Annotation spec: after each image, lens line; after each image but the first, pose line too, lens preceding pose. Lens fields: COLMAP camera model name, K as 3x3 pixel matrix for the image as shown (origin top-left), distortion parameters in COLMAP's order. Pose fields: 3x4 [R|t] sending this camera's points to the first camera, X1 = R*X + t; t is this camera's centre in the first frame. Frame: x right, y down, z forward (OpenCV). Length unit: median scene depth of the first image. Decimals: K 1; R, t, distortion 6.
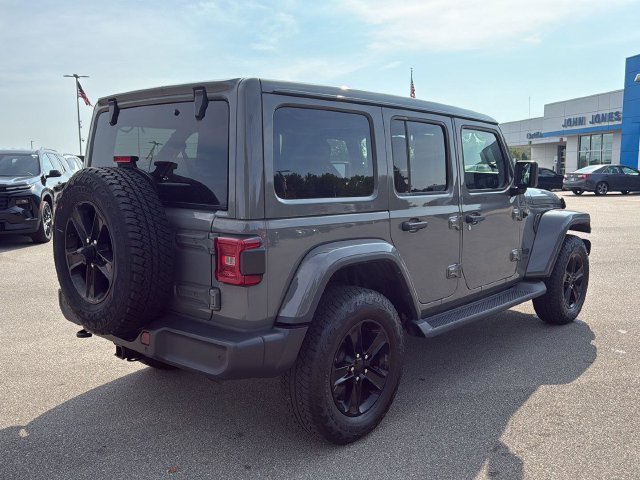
lens RADIAL K [[578.5, 0, 322.1], [0, 578.5, 238.8], [0, 0, 1]] dist [0.092048, -0.149405]
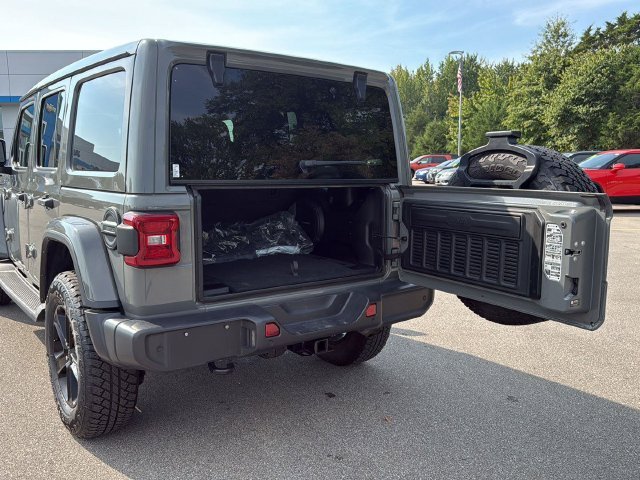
lens RADIAL K [[578.5, 0, 322.1], [0, 578.5, 238.8], [0, 0, 1]] dist [0.092048, -0.149405]
pose [[0.180626, -0.135735, 0.974141, -1.006882], [0.112754, 0.986759, 0.116586, -0.066138], [-0.977067, 0.088780, 0.193539, 0.675053]]
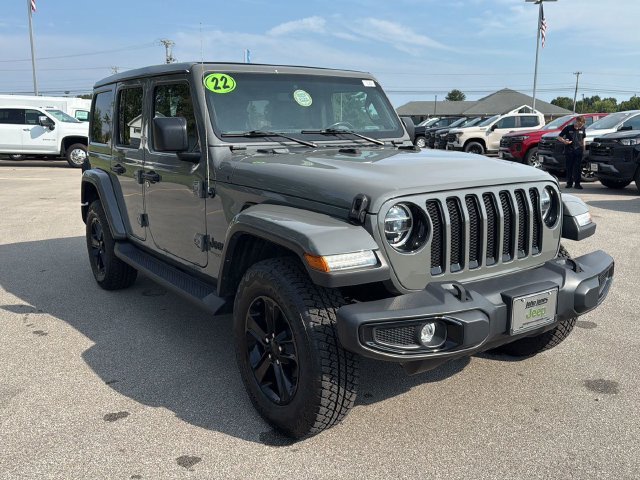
lens RADIAL K [[578.5, 0, 322.1], [0, 578.5, 238.8], [0, 0, 1]] dist [0.092048, -0.149405]
pose [[-0.230795, 0.184481, -0.955354, 1.295844], [-0.115788, 0.969677, 0.215219, -0.200880], [0.966088, 0.160290, -0.202436, 1.655486]]
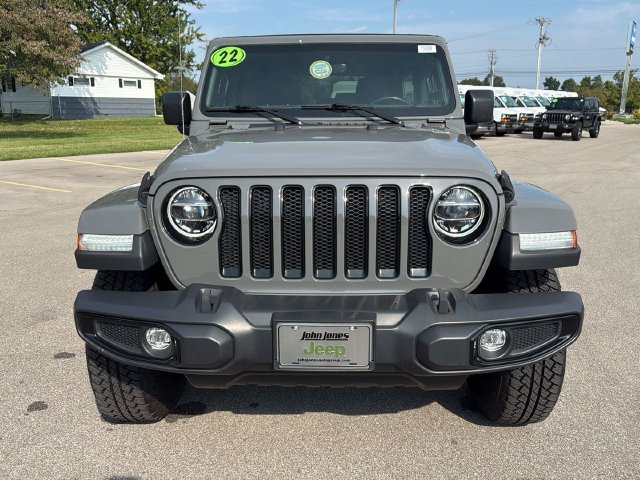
lens RADIAL K [[578.5, 0, 322.1], [0, 578.5, 238.8], [0, 0, 1]] dist [0.092048, -0.149405]
pose [[-0.756249, 0.139780, -0.639178, 0.894110], [-0.081627, 0.949124, 0.304139, -0.244345], [0.649172, 0.282179, -0.706365, 2.116992]]
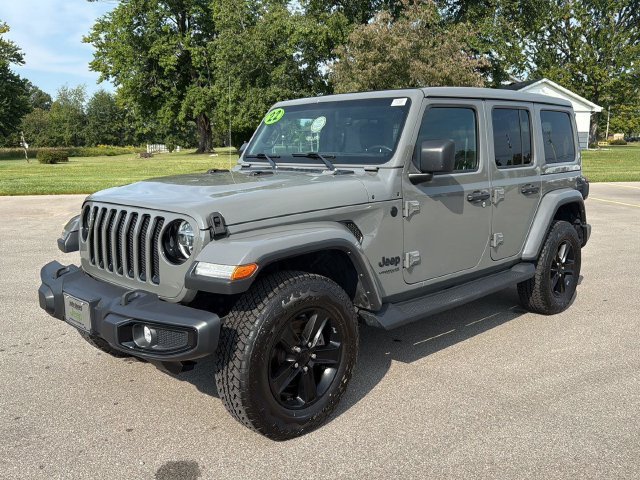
lens RADIAL K [[578.5, 0, 322.1], [0, 578.5, 238.8], [0, 0, 1]] dist [0.092048, -0.149405]
pose [[-0.999055, -0.006121, 0.043035, 0.195125], [0.006296, 0.959218, 0.282597, -0.322472], [-0.043010, 0.282600, -0.958273, 2.519965]]
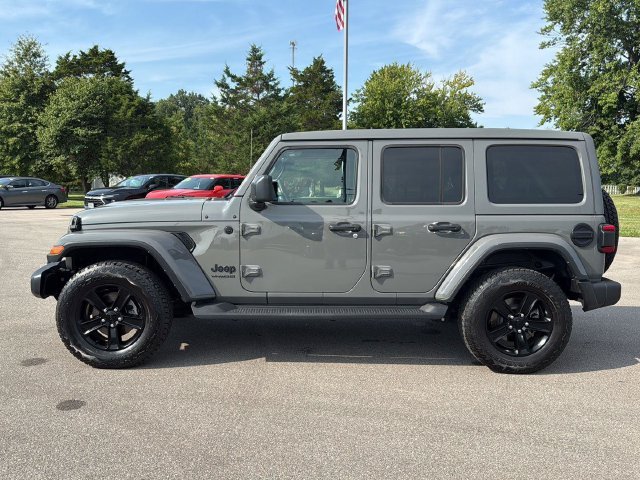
lens RADIAL K [[578.5, 0, 322.1], [0, 578.5, 238.8], [0, 0, 1]] dist [0.092048, -0.149405]
pose [[-0.693367, -0.081871, 0.715918, -0.901560], [0.074554, 0.980042, 0.184281, -0.287640], [-0.716717, 0.181149, -0.673425, 2.270514]]
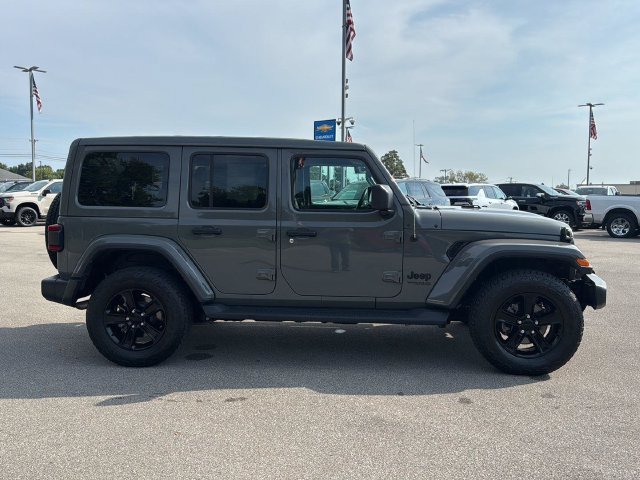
lens RADIAL K [[578.5, 0, 322.1], [0, 578.5, 238.8], [0, 0, 1]] dist [0.092048, -0.149405]
pose [[0.619964, 0.064894, -0.781942, 1.305205], [-0.101688, 0.994814, 0.001937, -0.034337], [0.778013, 0.078313, 0.623348, 0.347752]]
